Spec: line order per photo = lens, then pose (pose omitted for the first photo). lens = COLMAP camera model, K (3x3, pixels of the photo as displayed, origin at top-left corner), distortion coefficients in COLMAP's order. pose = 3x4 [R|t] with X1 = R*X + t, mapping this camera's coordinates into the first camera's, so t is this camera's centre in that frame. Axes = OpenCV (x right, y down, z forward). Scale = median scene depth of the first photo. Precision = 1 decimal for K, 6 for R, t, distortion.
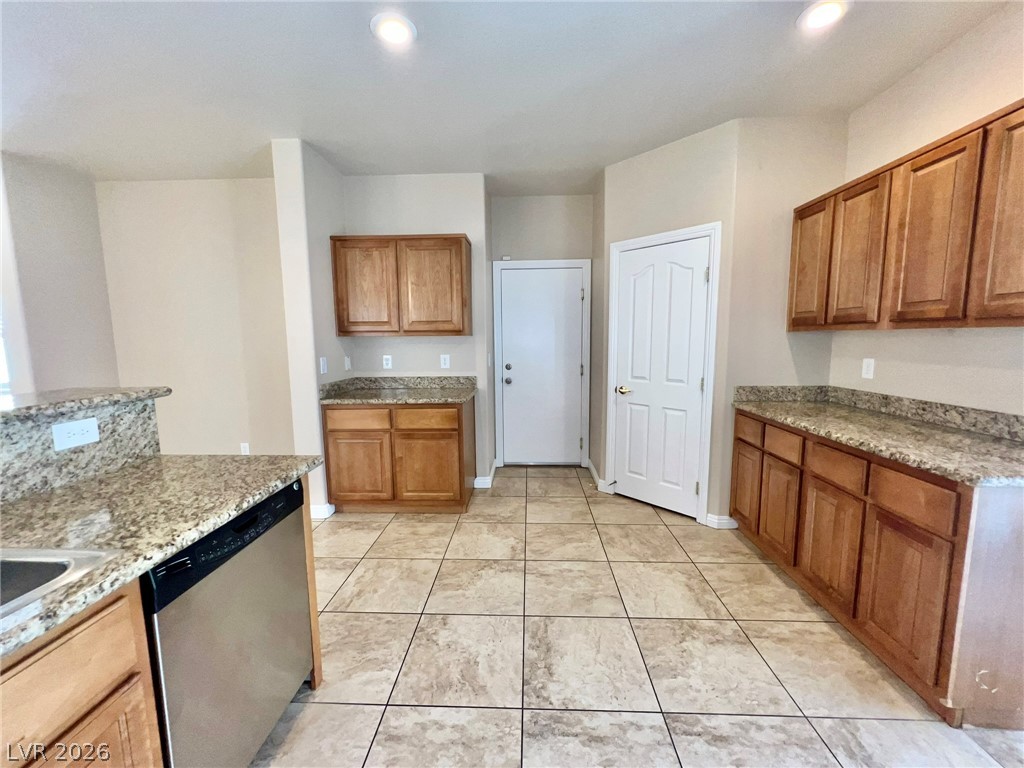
lens RADIAL K [[409.8, 0, 512.6], [0, 409.8, 385.7], [0, 0, 1]] dist [-0.002090, 0.000497]
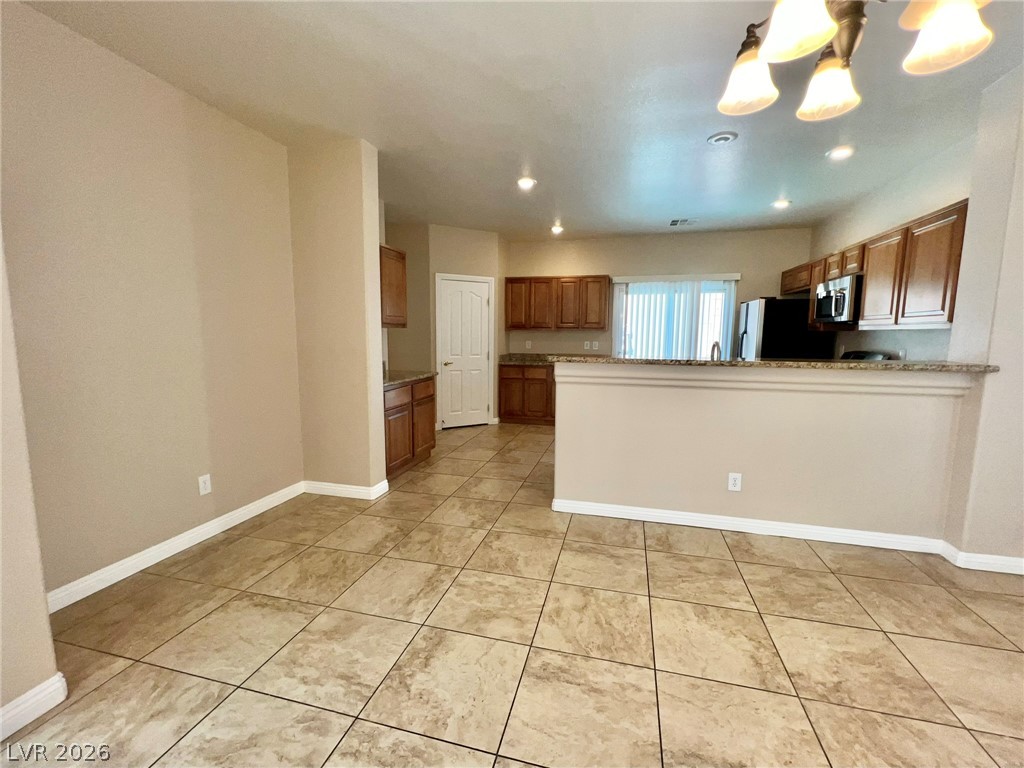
lens RADIAL K [[435.7, 0, 512.6], [0, 435.7, 385.4], [0, 0, 1]] dist [-0.000951, 0.000094]
pose [[0.214698, -0.104586, 0.971065, -2.135750], [0.102935, 0.991136, 0.083989, -0.031779], [-0.971241, 0.081924, 0.223560, 0.544473]]
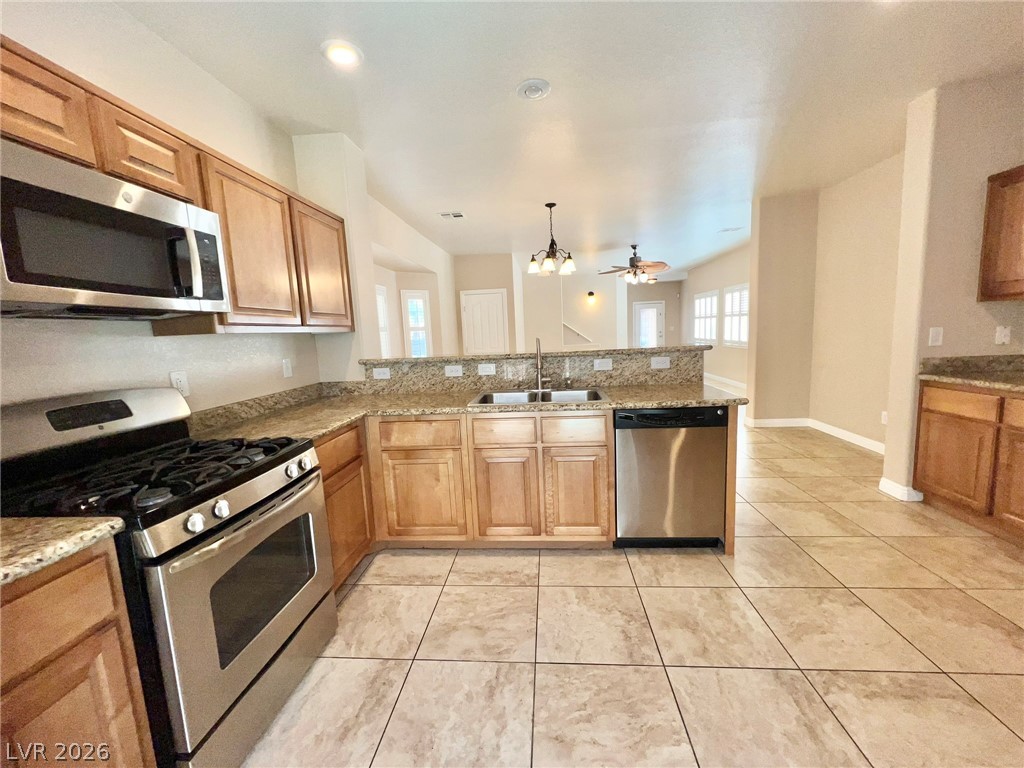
lens RADIAL K [[409.8, 0, 512.6], [0, 409.8, 385.7], [0, 0, 1]] dist [-0.002090, 0.000497]
pose [[-0.044951, 0.142668, -0.988749, 0.668706], [-0.068398, 0.986988, 0.145523, -0.015321], [0.996645, 0.074170, -0.034608, 0.174134]]
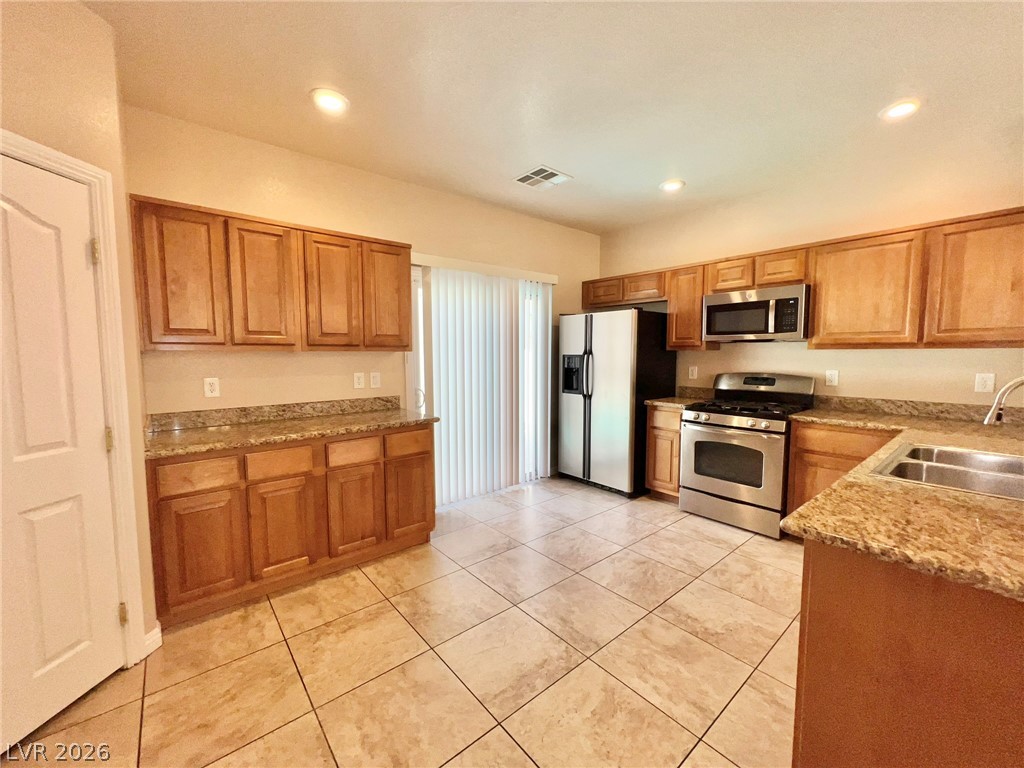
lens RADIAL K [[409.8, 0, 512.6], [0, 409.8, 385.7], [0, 0, 1]] dist [-0.002090, 0.000497]
pose [[-0.672037, -0.047439, 0.738997, -0.467844], [0.095306, 0.984105, 0.149844, -0.144741], [-0.734359, 0.171132, -0.656833, 1.245860]]
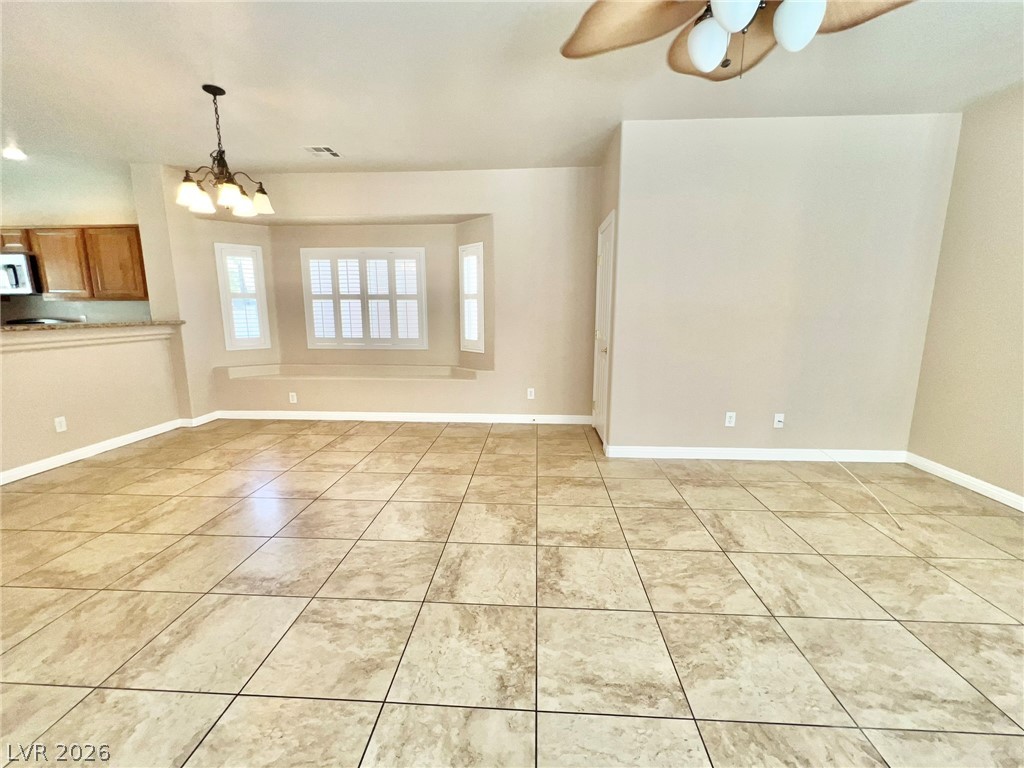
lens RADIAL K [[435.7, 0, 512.6], [0, 435.7, 385.4], [0, 0, 1]] dist [-0.000951, 0.000094]
pose [[-0.999872, 0.006039, 0.014796, -2.469744], [0.010004, 0.958532, 0.284809, -0.153041], [-0.012462, 0.284921, -0.958470, 1.742328]]
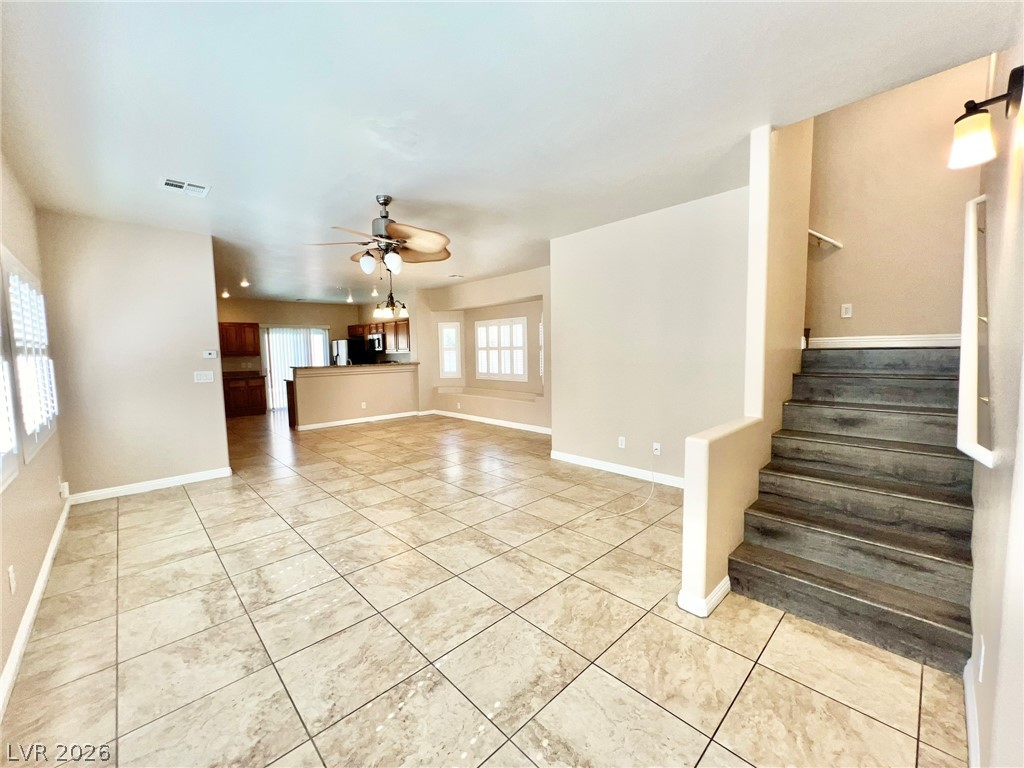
lens RADIAL K [[409.8, 0, 512.6], [0, 409.8, 385.7], [0, 0, 1]] dist [-0.002090, 0.000497]
pose [[-0.723306, -0.036565, 0.689559, -4.321487], [0.103310, 0.981628, 0.160418, -0.197081], [-0.682756, 0.187270, -0.706239, 1.908410]]
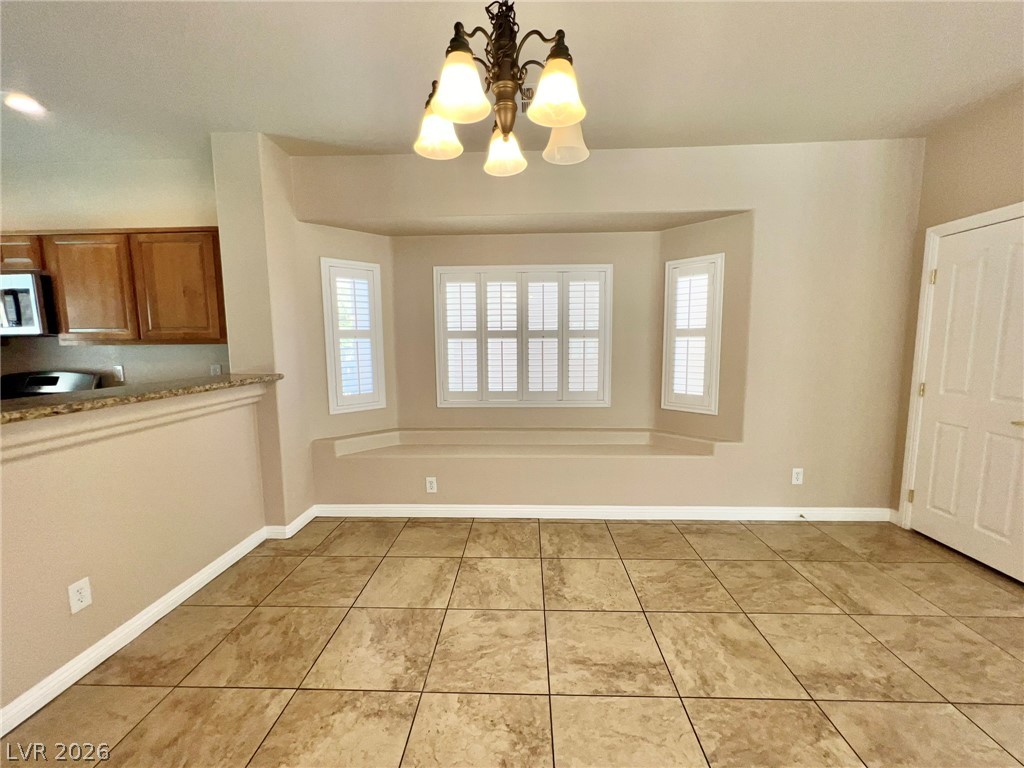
lens RADIAL K [[409.8, 0, 512.6], [0, 409.8, 385.7], [0, 0, 1]] dist [-0.002090, 0.000497]
pose [[-0.999825, 0.018362, -0.003618, -1.543053], [0.017091, 0.974634, 0.223151, -0.104584], [0.007624, 0.223050, -0.974777, 0.886269]]
